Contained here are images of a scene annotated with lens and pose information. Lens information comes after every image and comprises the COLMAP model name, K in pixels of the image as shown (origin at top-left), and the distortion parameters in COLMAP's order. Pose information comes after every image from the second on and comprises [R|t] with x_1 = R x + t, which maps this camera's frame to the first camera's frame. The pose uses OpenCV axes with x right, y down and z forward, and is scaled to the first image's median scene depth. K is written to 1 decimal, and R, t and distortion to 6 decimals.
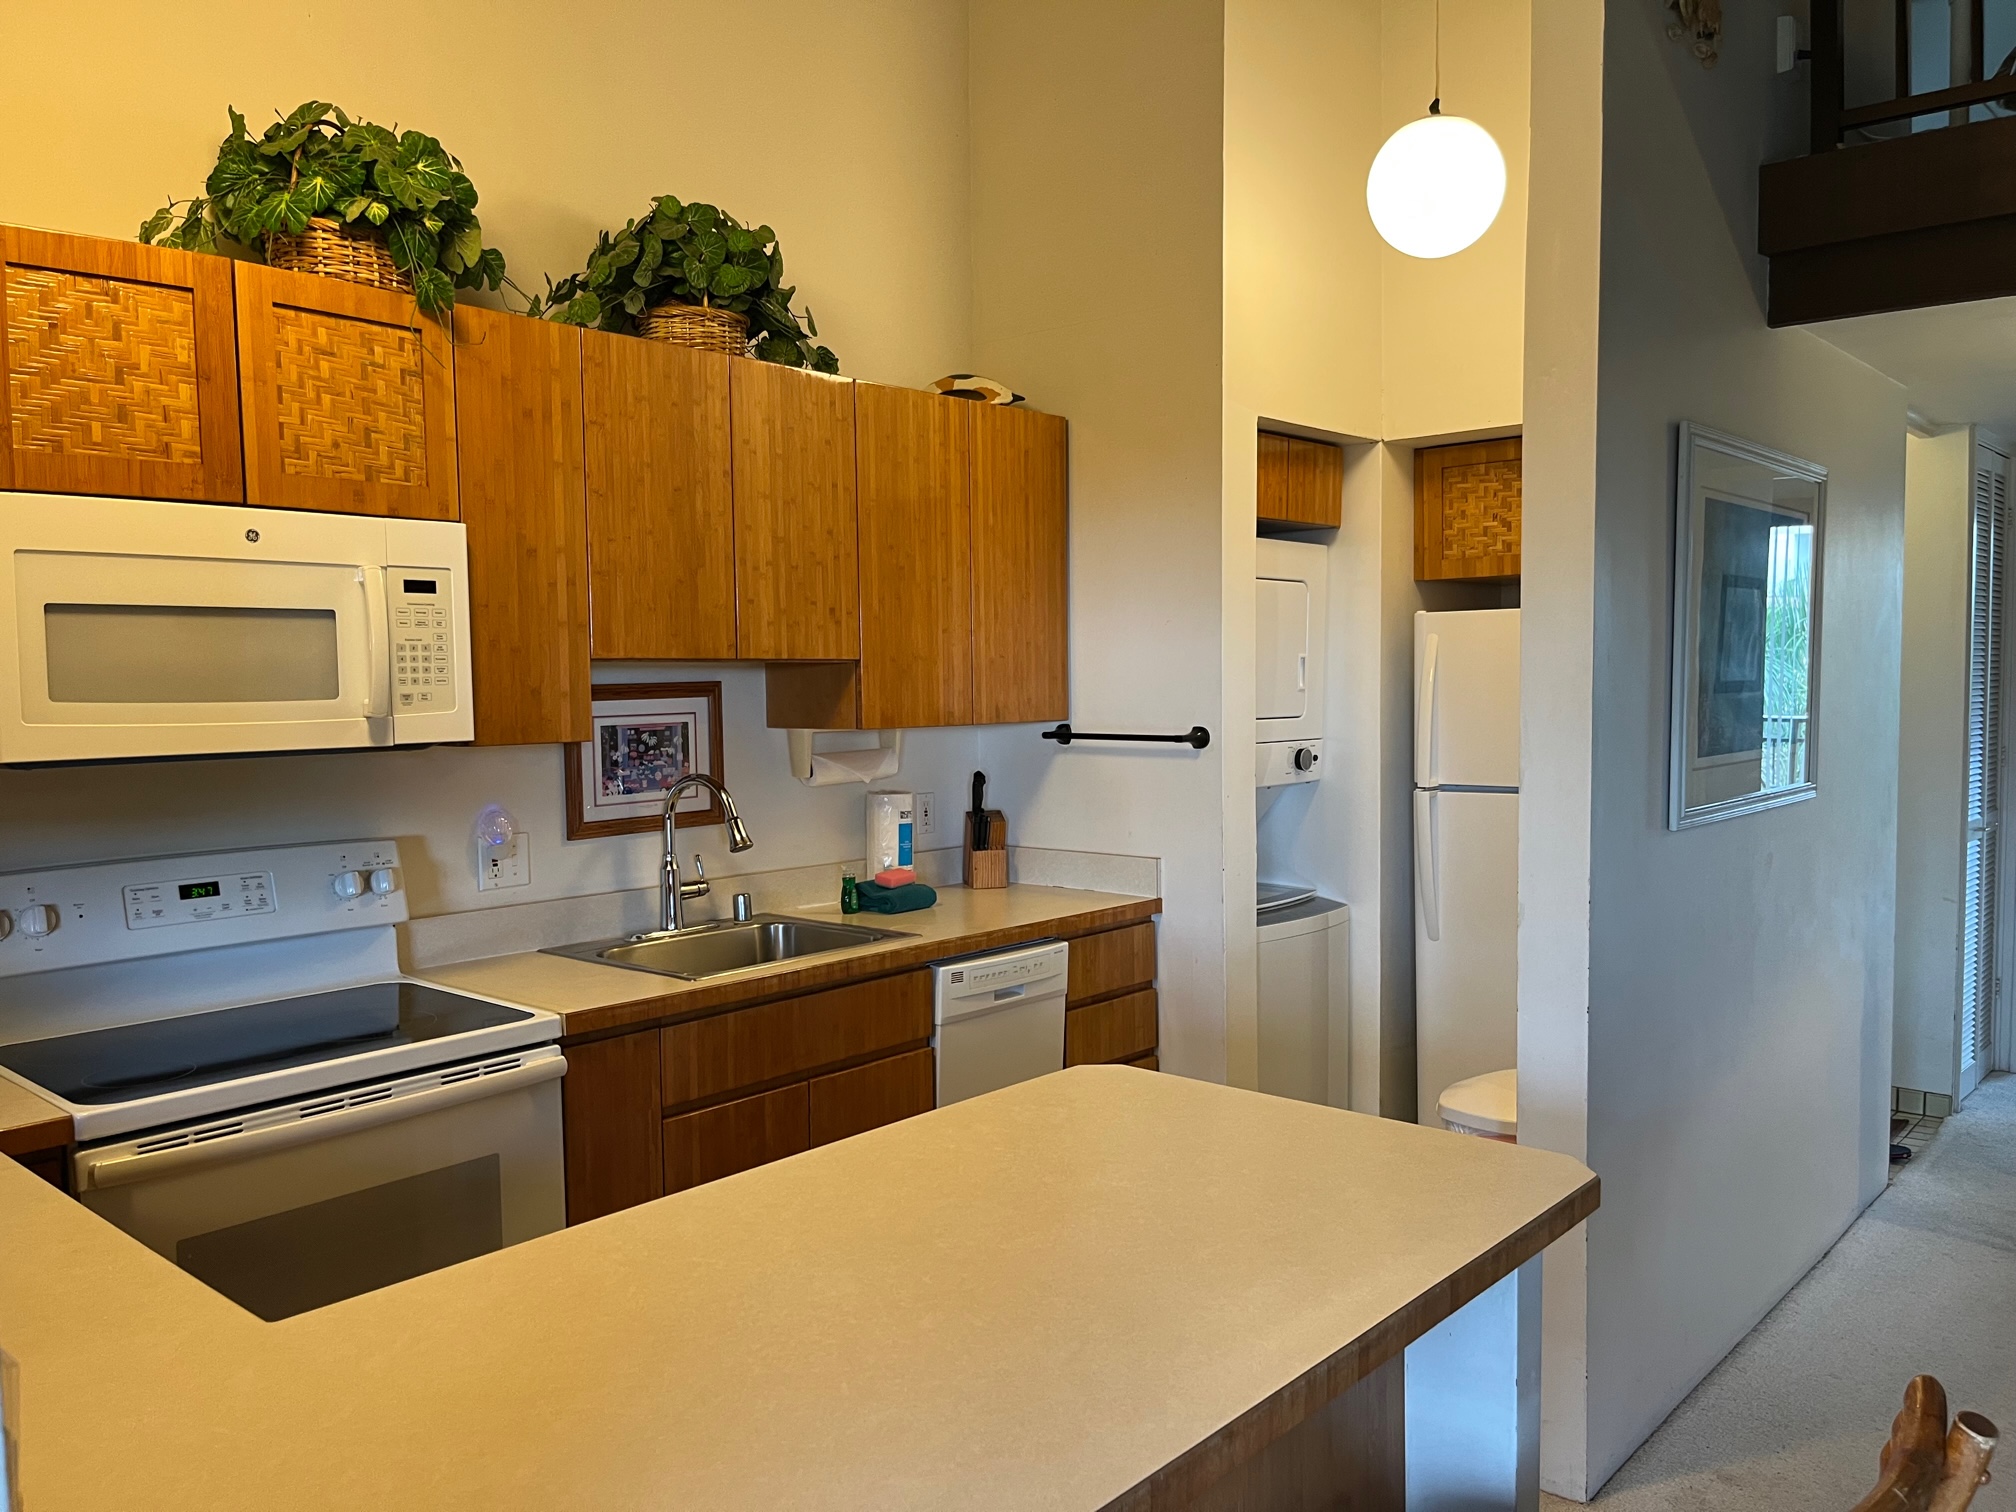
lens RADIAL K [[1523.4, 0, 981.8], [0, 1523.4, 773.1], [0, 0, 1]] dist [0.065152, -0.084633]
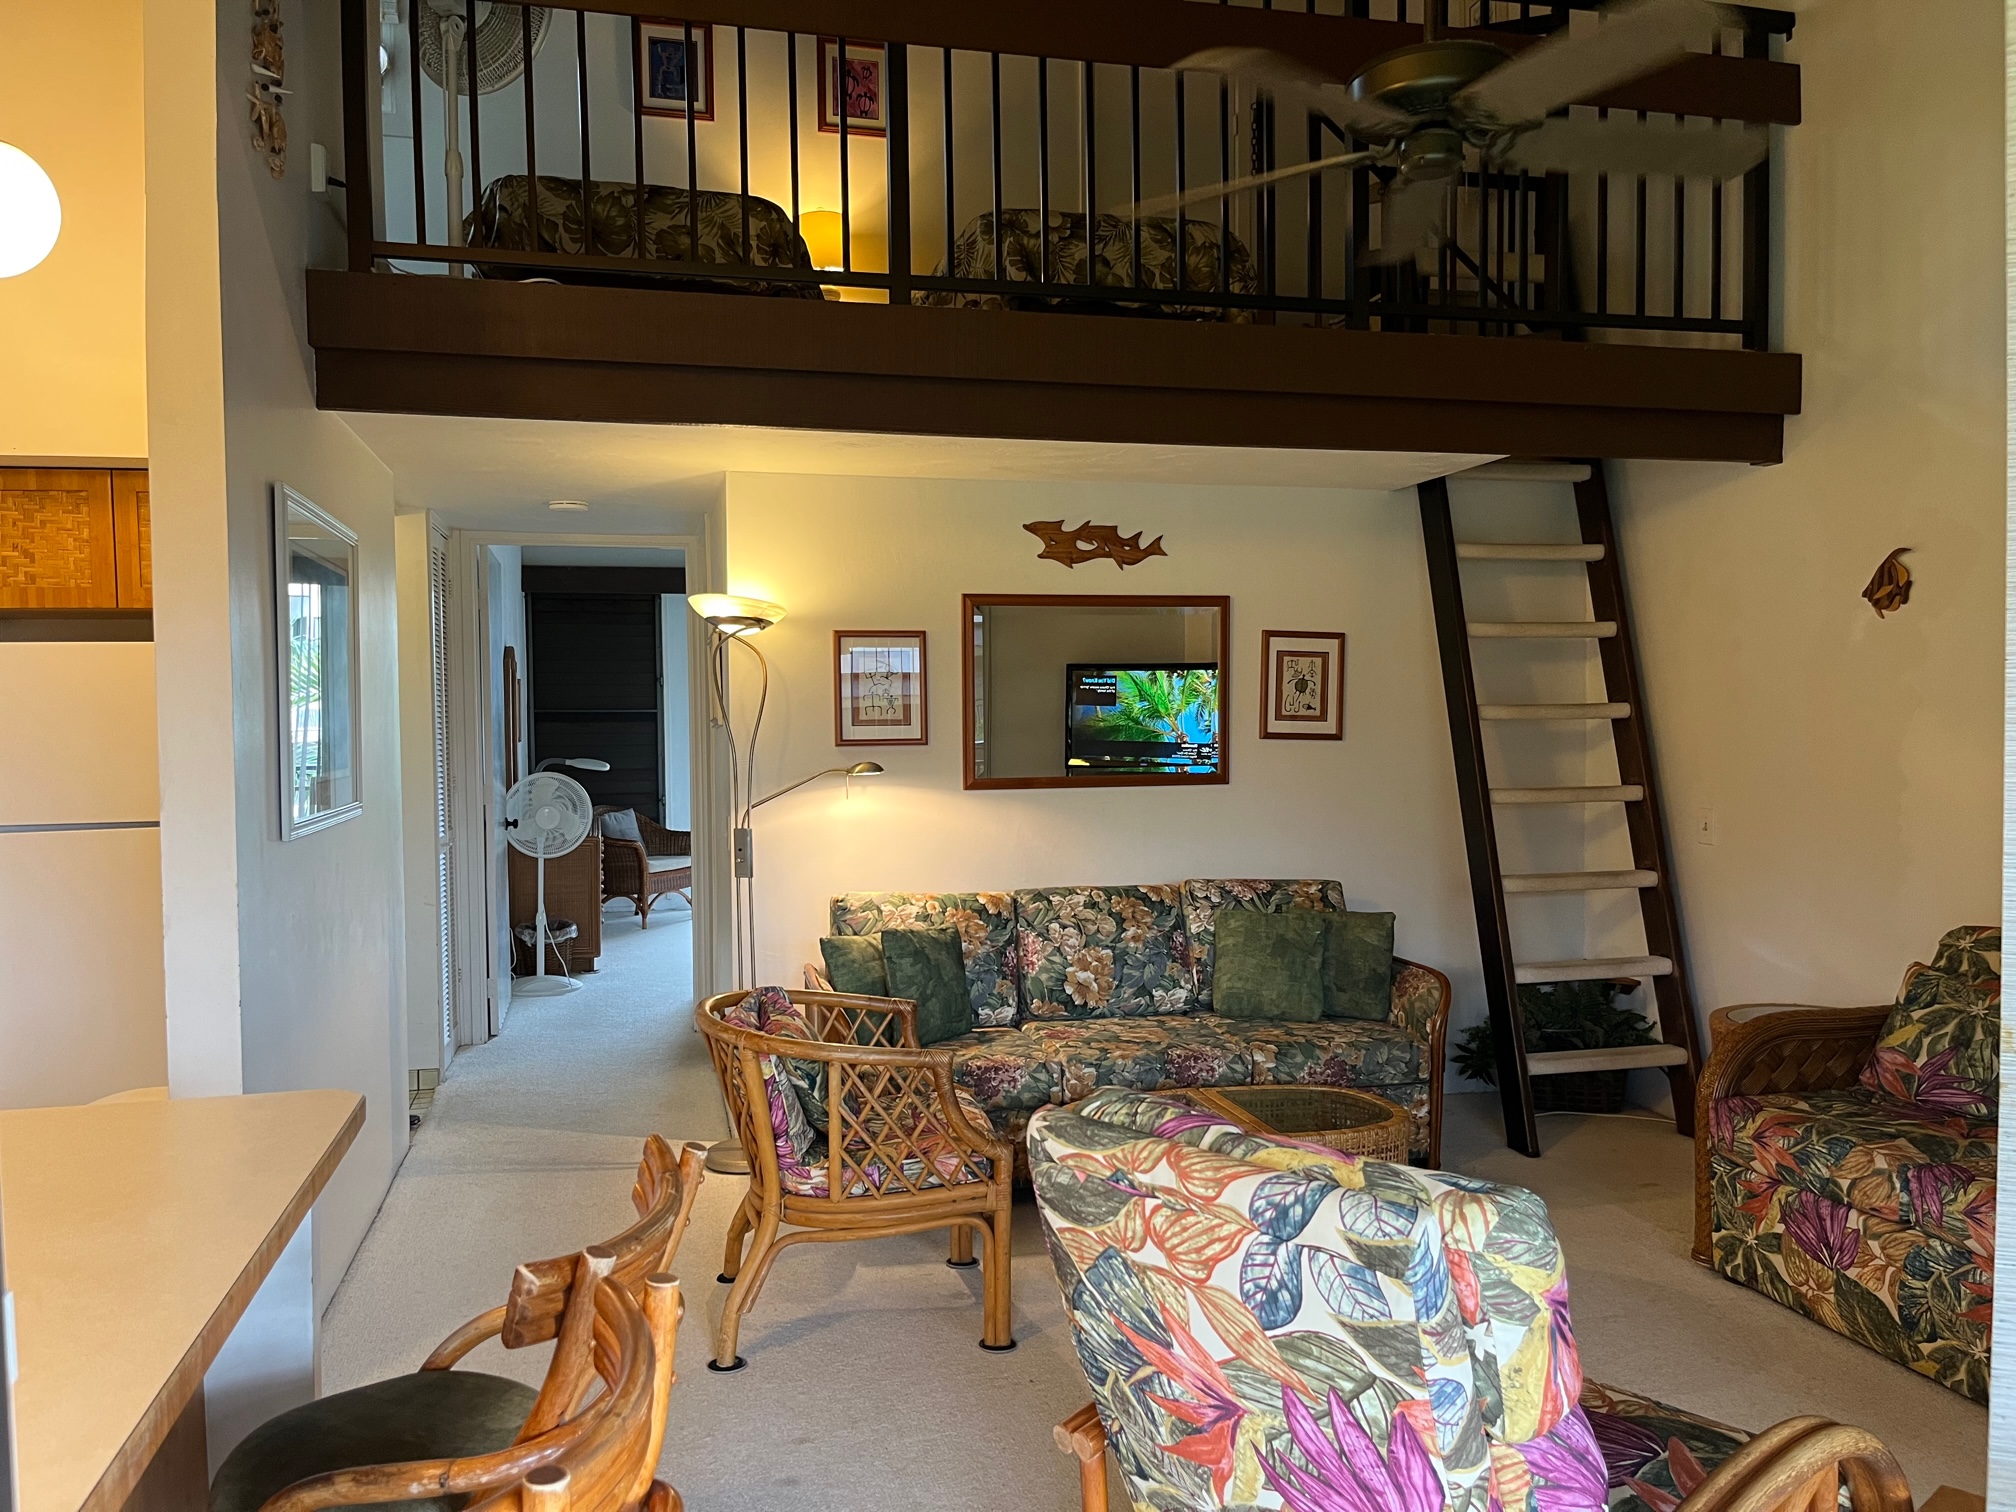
lens RADIAL K [[1523.4, 0, 981.8], [0, 1523.4, 773.1], [0, 0, 1]] dist [0.065152, -0.084633]
pose [[0.573553, -0.024872, 0.818791, -0.182108], [0.052045, 0.998626, -0.006122, 0.018744], [-0.817514, 0.046125, 0.574059, -0.065692]]
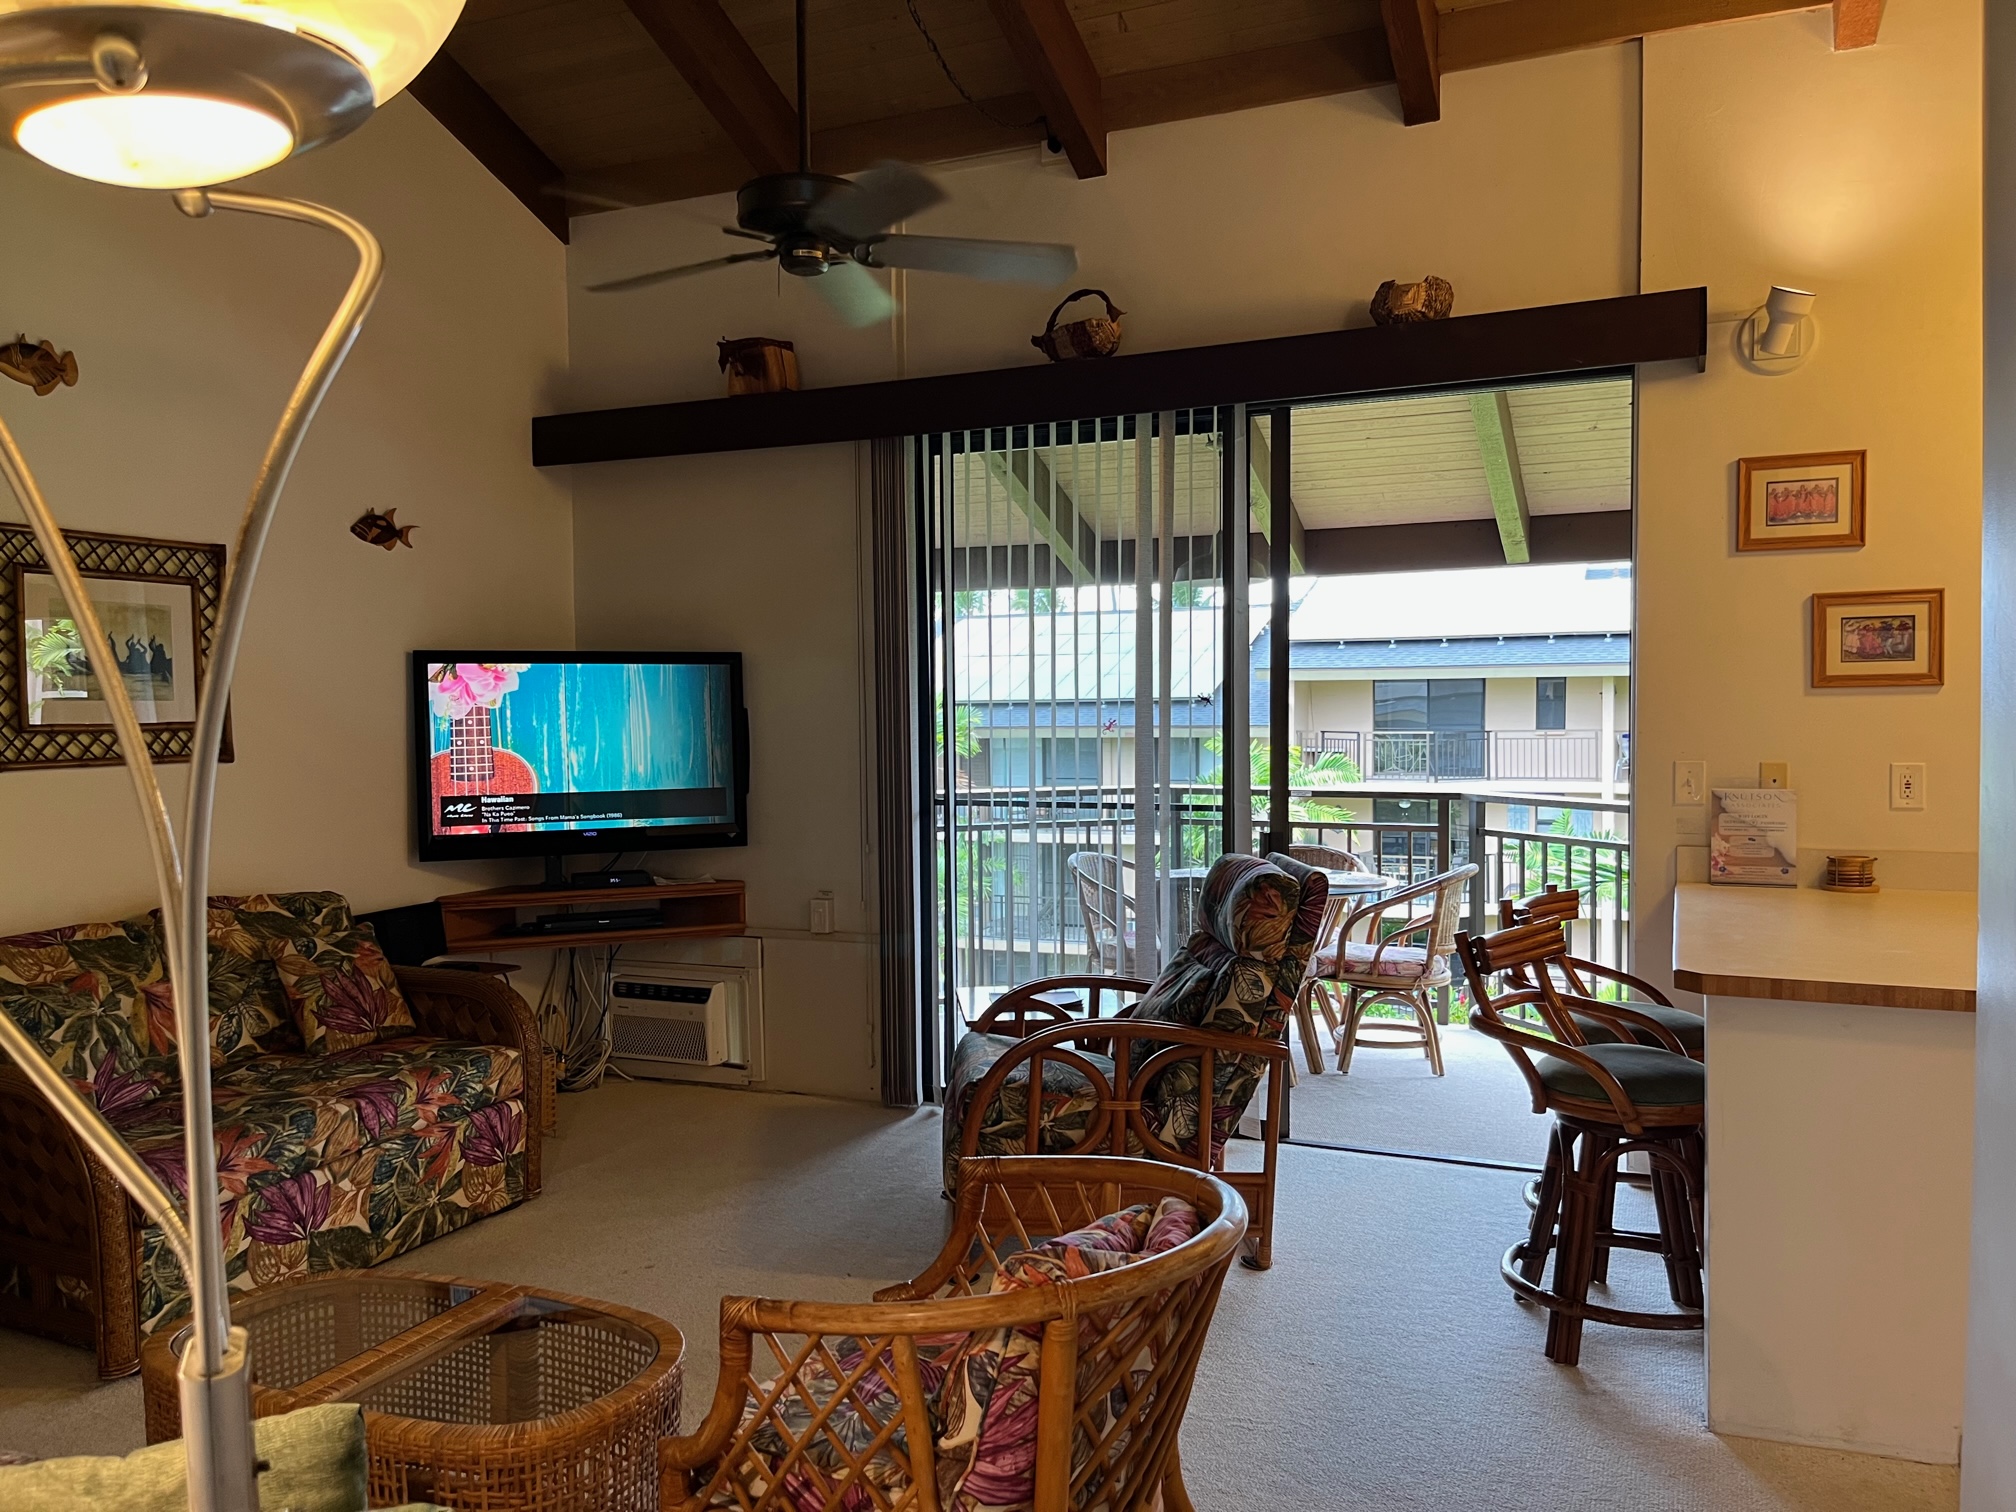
lens RADIAL K [[1526.8, 0, 986.8], [0, 1526.8, 769.2], [0, 0, 1]] dist [0.013915, -0.002840]
pose [[-0.952807, 0.034411, -0.301620, 0.847168], [0.002656, 0.994462, 0.105067, -0.070503], [0.303565, 0.099308, -0.947621, 1.232533]]
